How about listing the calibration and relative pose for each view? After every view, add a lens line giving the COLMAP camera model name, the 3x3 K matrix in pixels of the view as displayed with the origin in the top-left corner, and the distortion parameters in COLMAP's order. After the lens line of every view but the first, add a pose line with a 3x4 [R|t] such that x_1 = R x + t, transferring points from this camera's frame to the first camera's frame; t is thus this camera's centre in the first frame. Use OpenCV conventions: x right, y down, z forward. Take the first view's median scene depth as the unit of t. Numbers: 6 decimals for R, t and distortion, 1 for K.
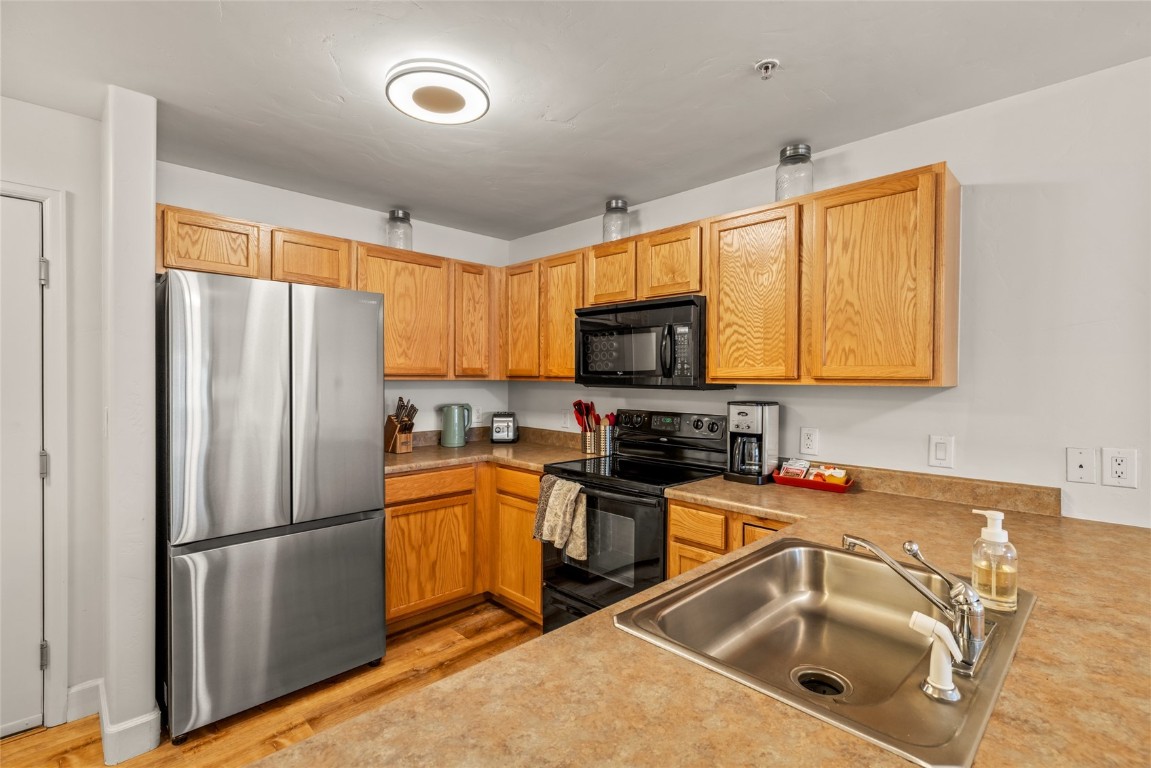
lens RADIAL K [[525.0, 0, 575.5], [0, 525.0, 384.0], [0, 0, 1]] dist [-0.000860, -0.000089]
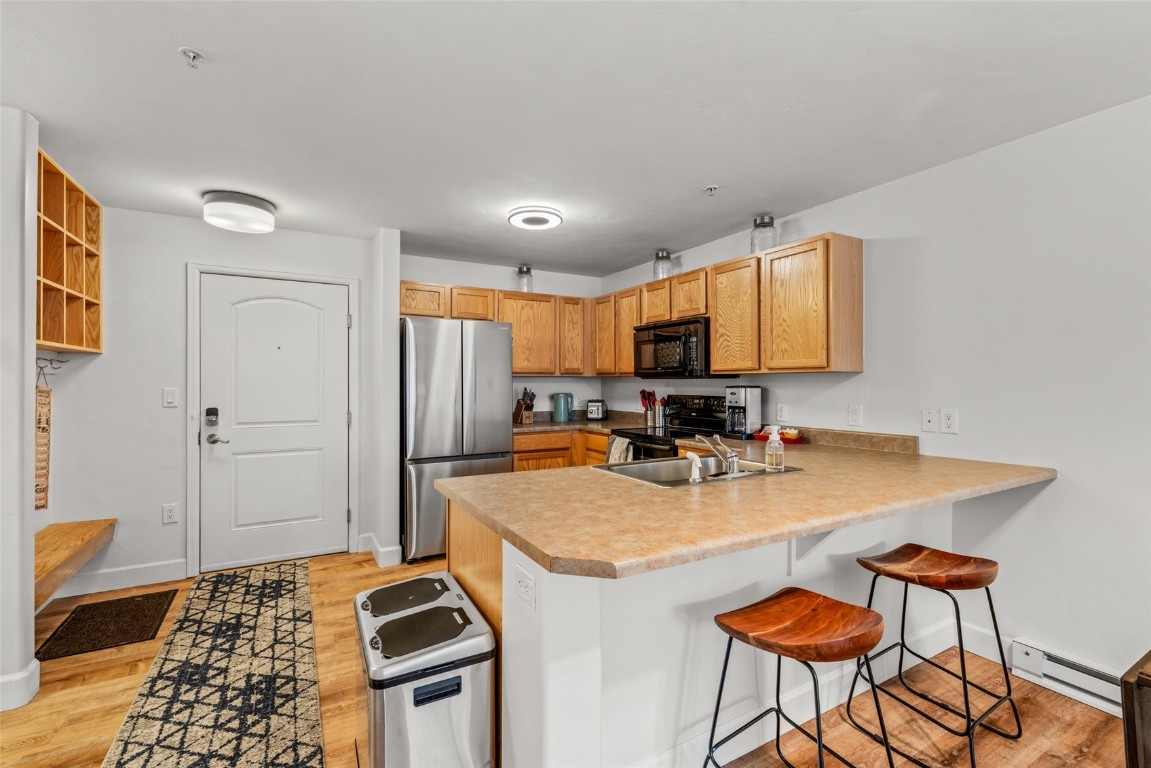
lens RADIAL K [[505.4, 0, 573.7], [0, 505.4, 383.0], [0, 0, 1]] dist [-0.001320, -0.000065]
pose [[0.965188, -0.008058, -0.261434, 0.223817], [0.004535, 0.999891, -0.014078, 0.039227], [0.261519, 0.012403, 0.965119, -0.460849]]
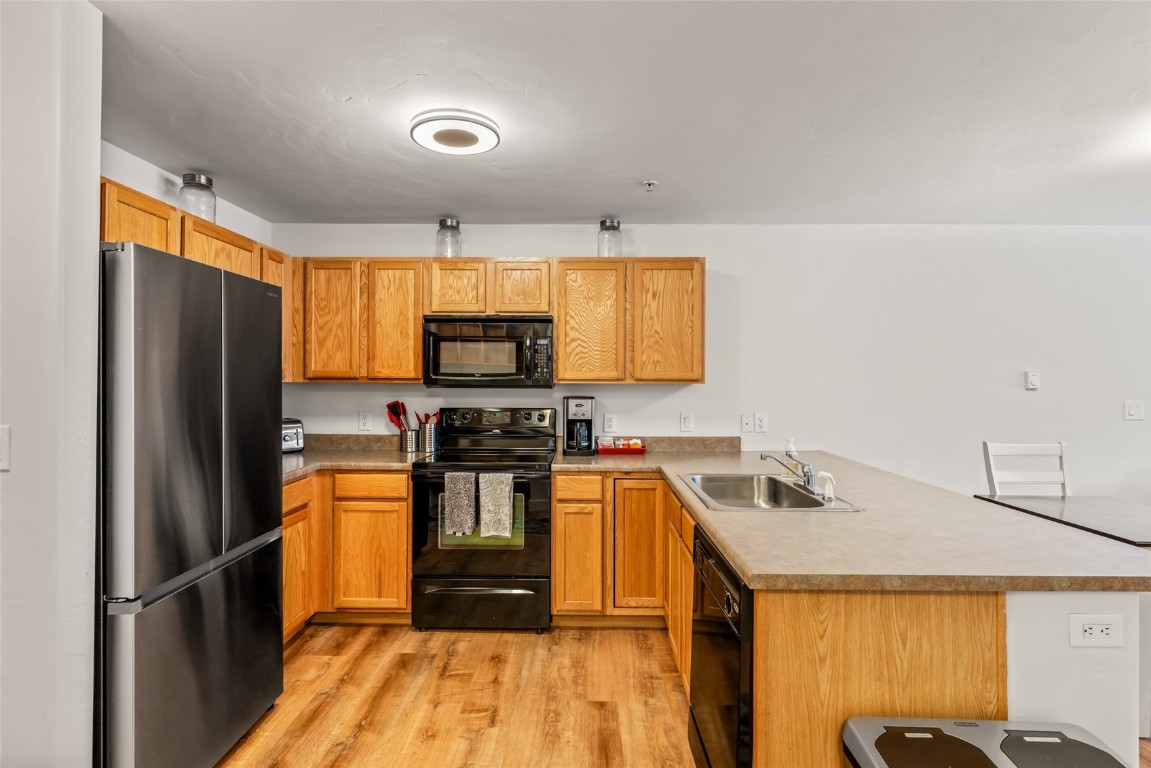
lens RADIAL K [[571.3, 0, 575.8], [0, 571.3, 377.6], [0, 0, 1]] dist [0.001740, 0.000049]
pose [[0.711848, -0.001971, 0.702331, -0.636895], [0.010766, 0.999909, -0.008106, -0.002928], [-0.702251, 0.013331, 0.711804, -0.043121]]
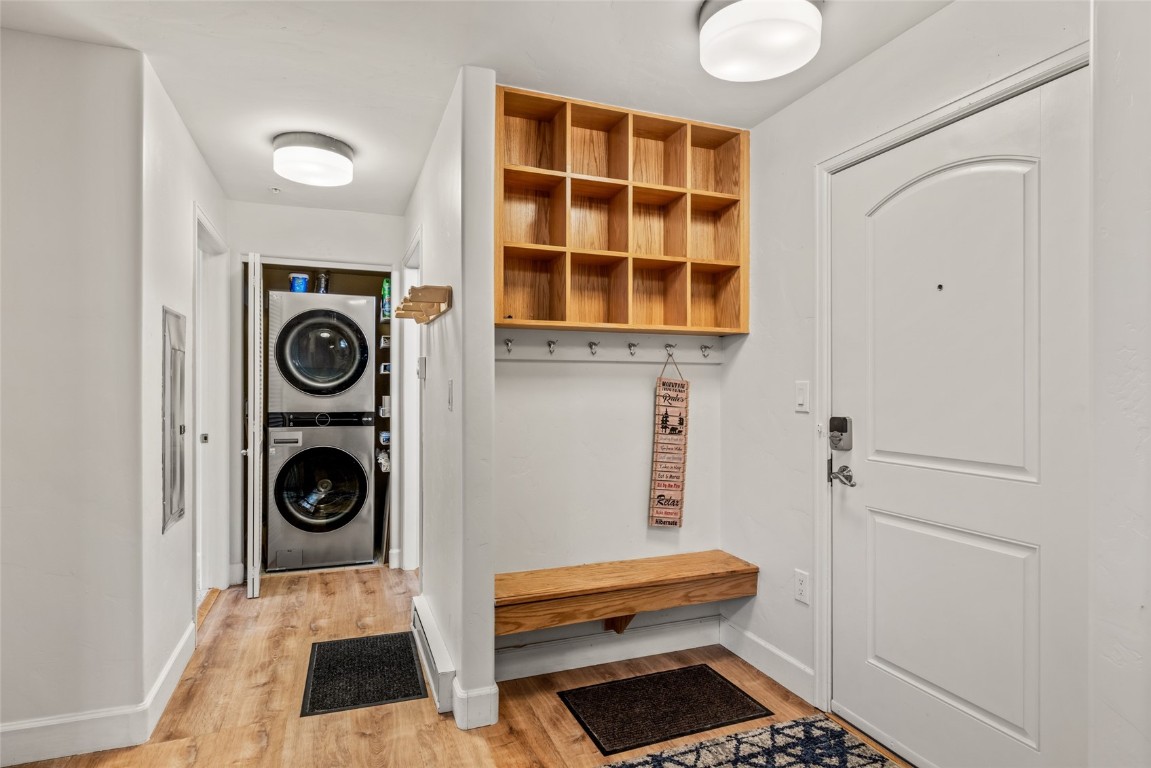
lens RADIAL K [[625.7, 0, 575.5], [0, 625.7, 384.0], [0, 0, 1]] dist [-0.000627, -0.000154]
pose [[-0.400552, -0.011820, -0.916198, -0.059118], [-0.017218, 0.999837, -0.005372, 0.045478], [0.916112, 0.013623, -0.400691, 0.535266]]
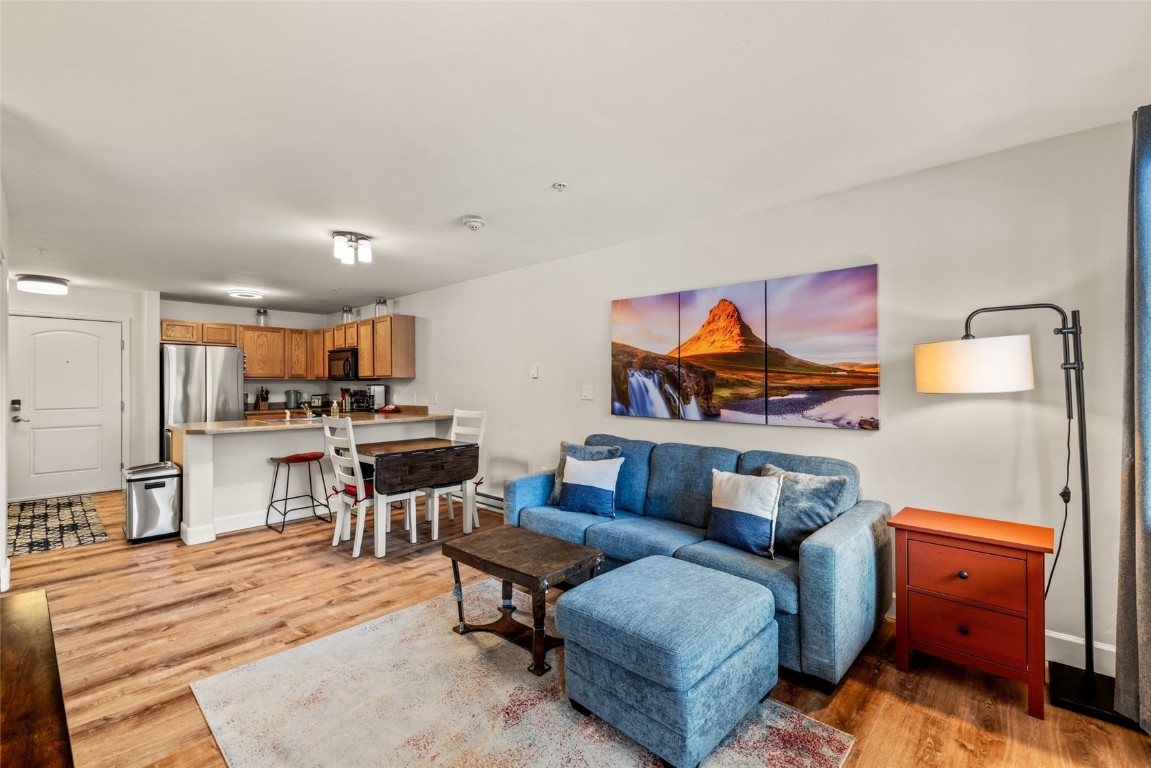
lens RADIAL K [[493.7, 0, 575.5], [0, 493.7, 384.0], [0, 0, 1]] dist [-0.000544, 0.000156]
pose [[0.998675, -0.012115, 0.050017, 1.157238], [0.012800, 0.999828, -0.013408, 0.072158], [-0.049846, 0.014031, 0.998658, -1.560920]]
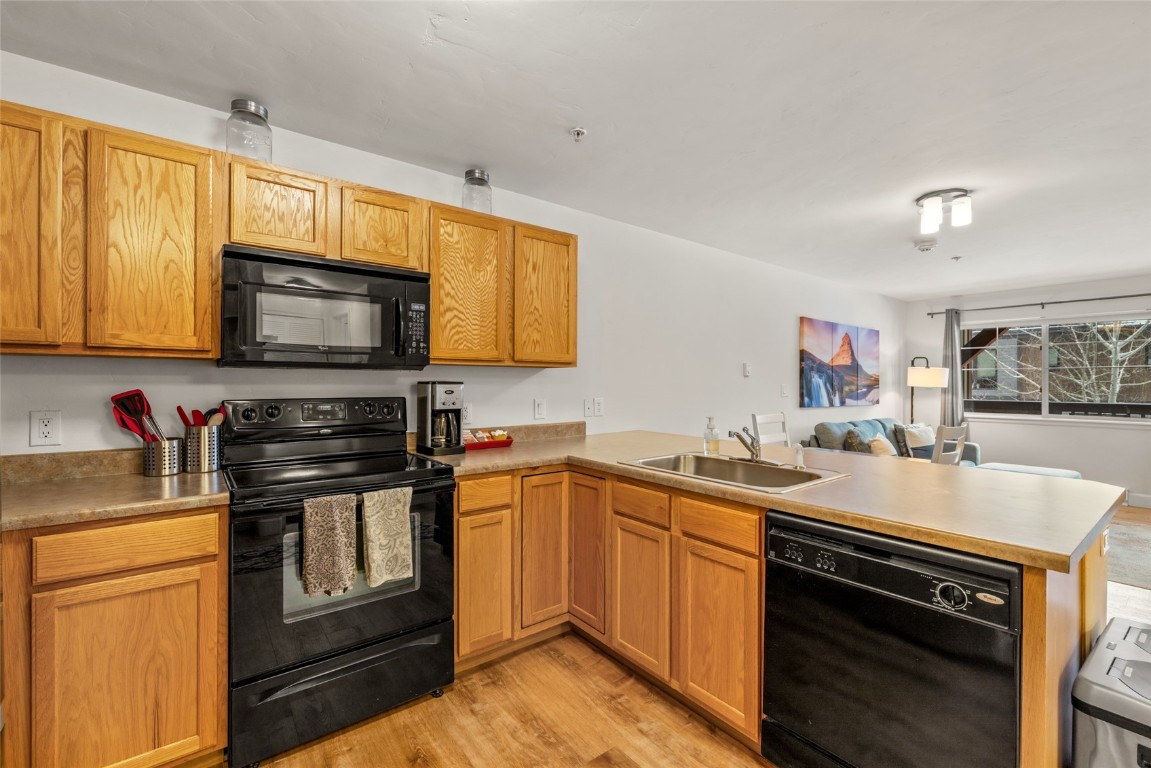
lens RADIAL K [[493.7, 0, 575.5], [0, 493.7, 384.0], [0, 0, 1]] dist [-0.000544, 0.000156]
pose [[0.114380, -0.011877, 0.993366, -0.589932], [0.010833, 0.999884, 0.010708, 0.028189], [-0.993378, 0.009536, 0.114496, 0.542702]]
